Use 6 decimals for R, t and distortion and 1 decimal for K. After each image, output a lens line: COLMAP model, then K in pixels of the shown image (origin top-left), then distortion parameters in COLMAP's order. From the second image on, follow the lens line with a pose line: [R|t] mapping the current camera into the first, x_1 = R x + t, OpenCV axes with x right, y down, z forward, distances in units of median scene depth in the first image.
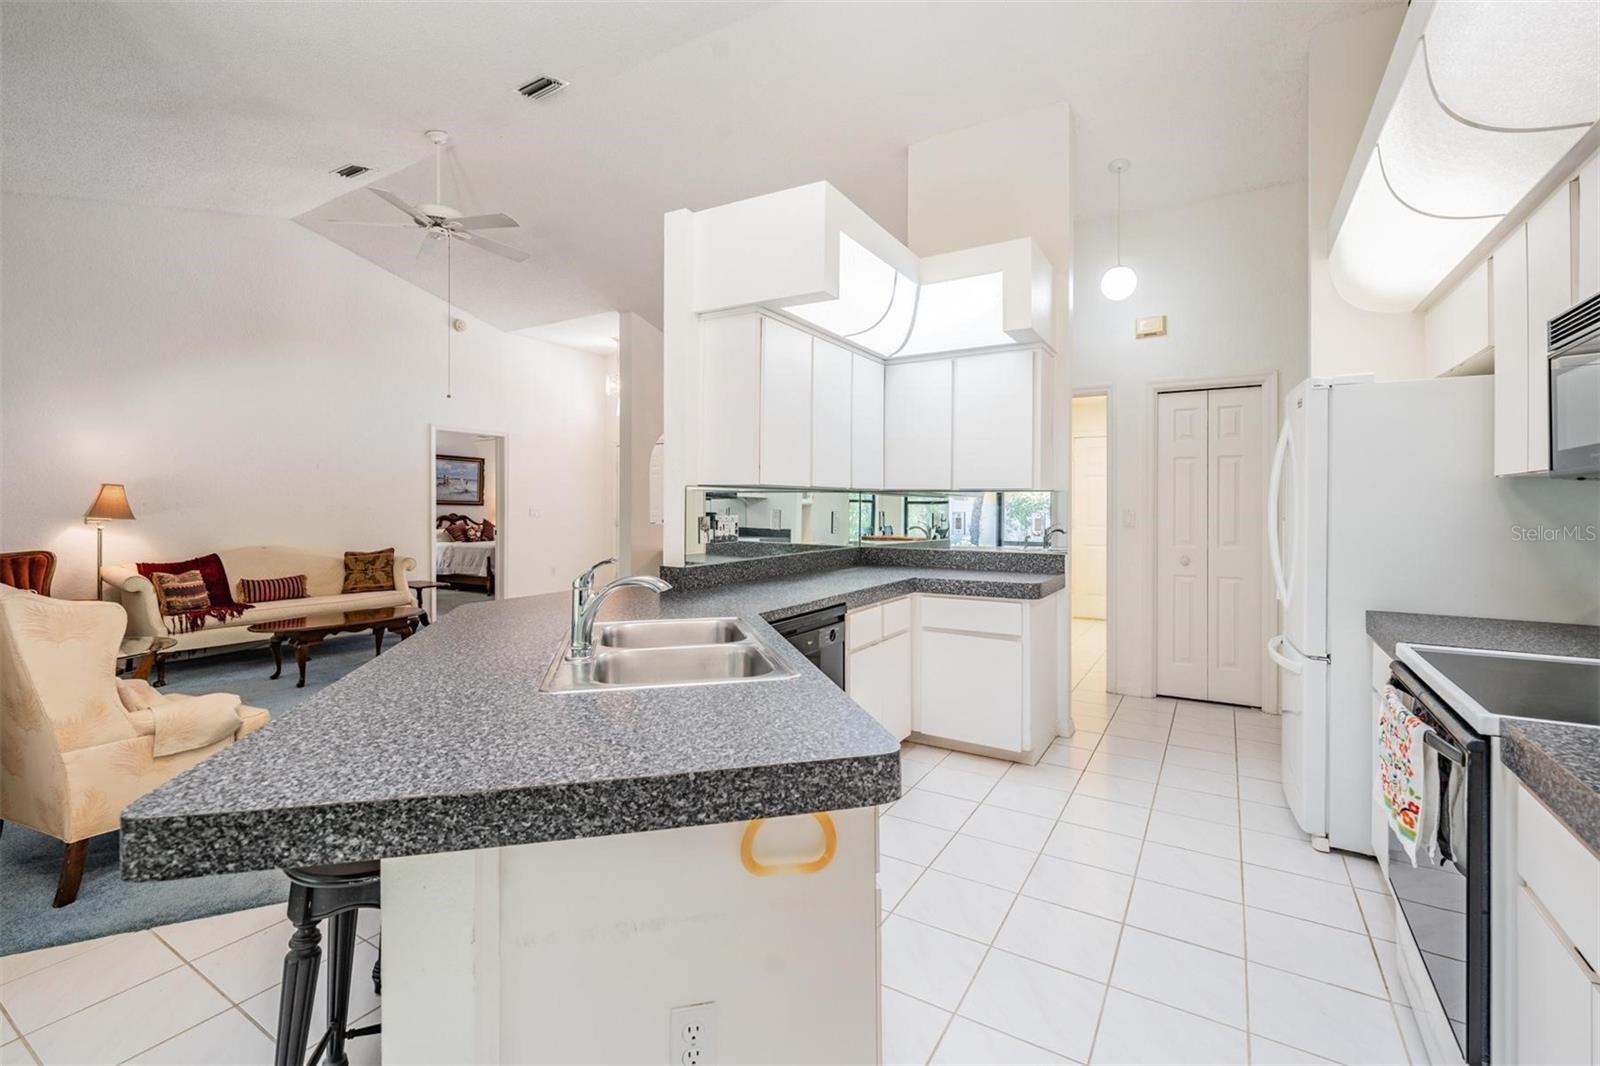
lens RADIAL K [[697.1, 0, 802.6], [0, 697.1, 506.0], [0, 0, 1]] dist [0.000698, 0.000108]
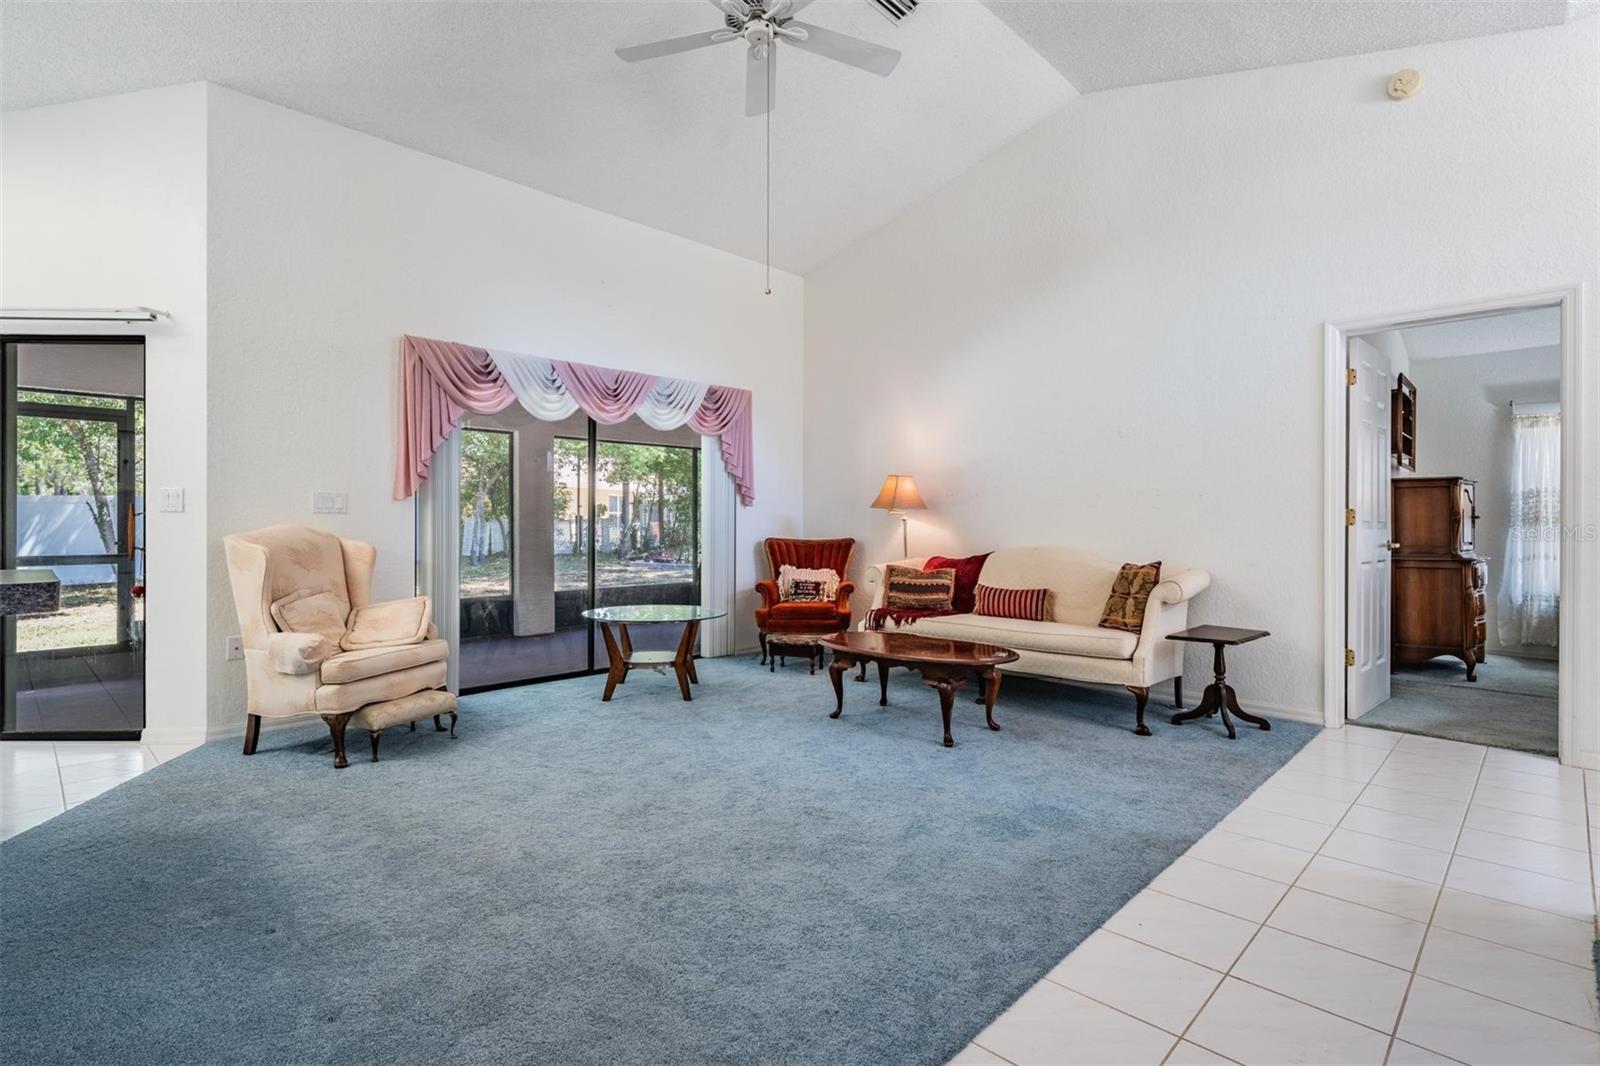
lens RADIAL K [[759.0, 0, 779.0], [0, 759.0, 523.5], [0, 0, 1]] dist [0.000189, -0.000460]
pose [[-0.231528, -0.000138, -0.972828, 0.052181], [-0.004489, 0.999989, 0.000927, 0.017158], [0.972818, 0.004581, -0.231526, 0.485061]]
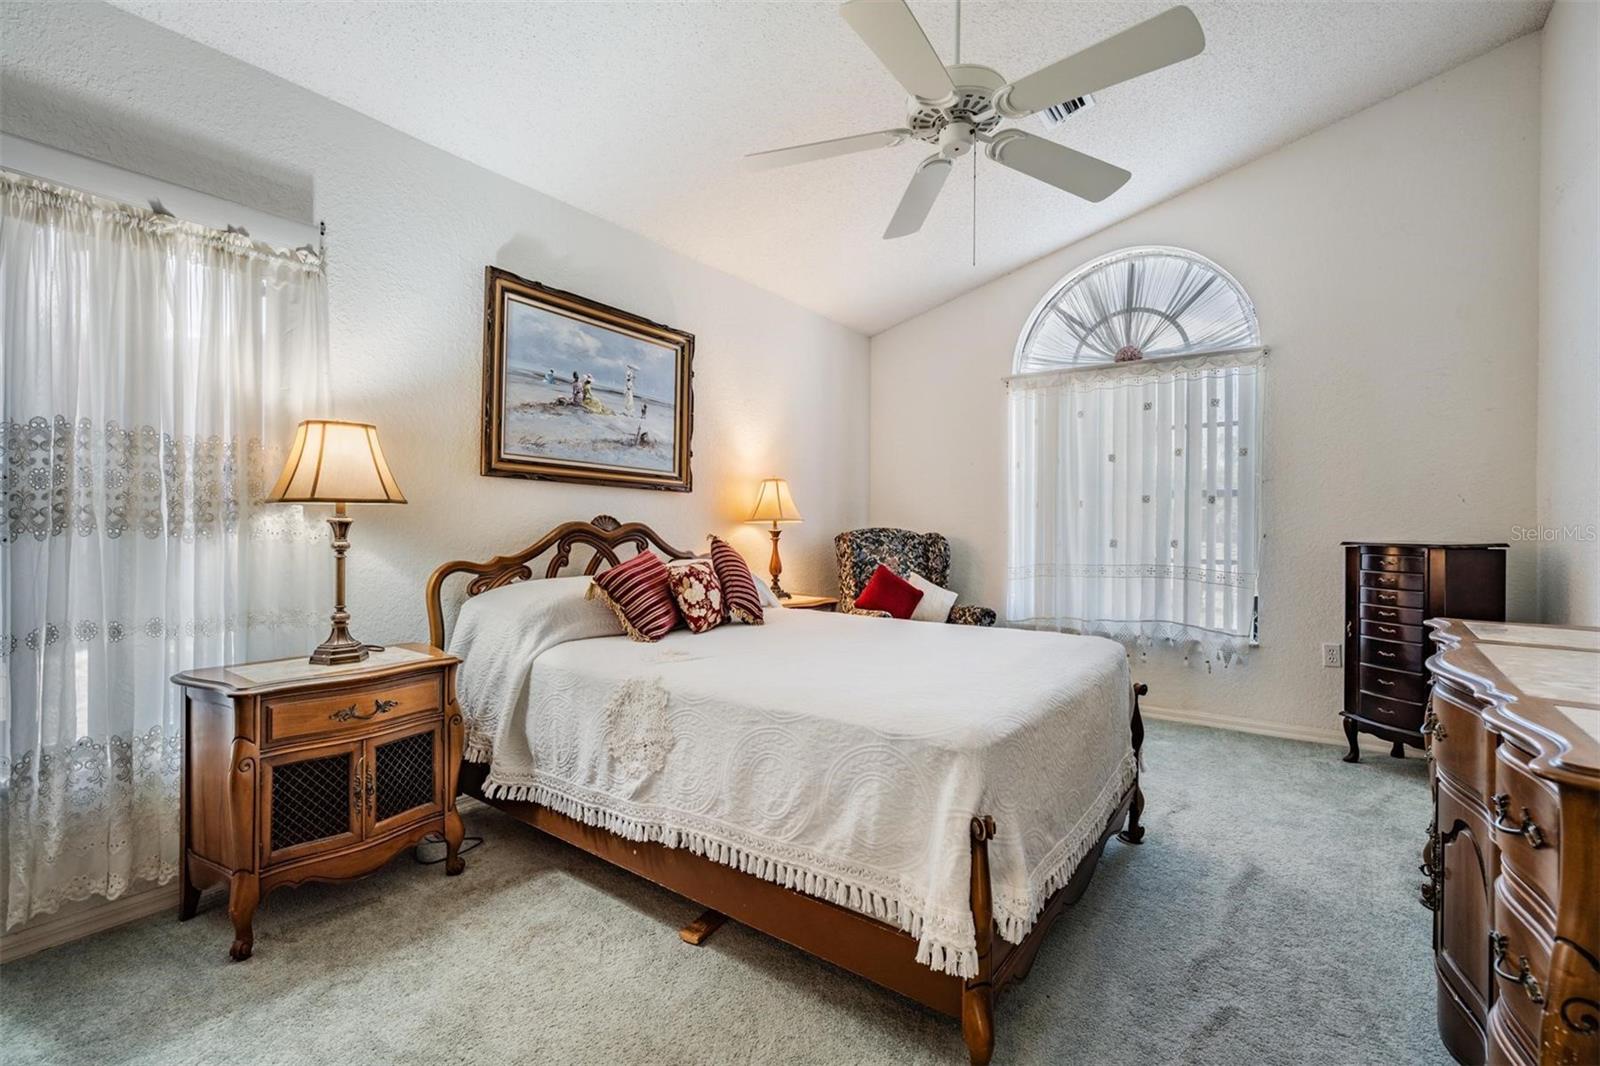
lens RADIAL K [[705.6, 0, 794.8], [0, 705.6, 525.5], [0, 0, 1]] dist [0.000105, 0.000666]
pose [[0.997538, 0.005639, -0.069900, -0.407281], [-0.005581, 0.999984, 0.001031, 0.013627], [0.069905, -0.000639, 0.997553, 0.729772]]
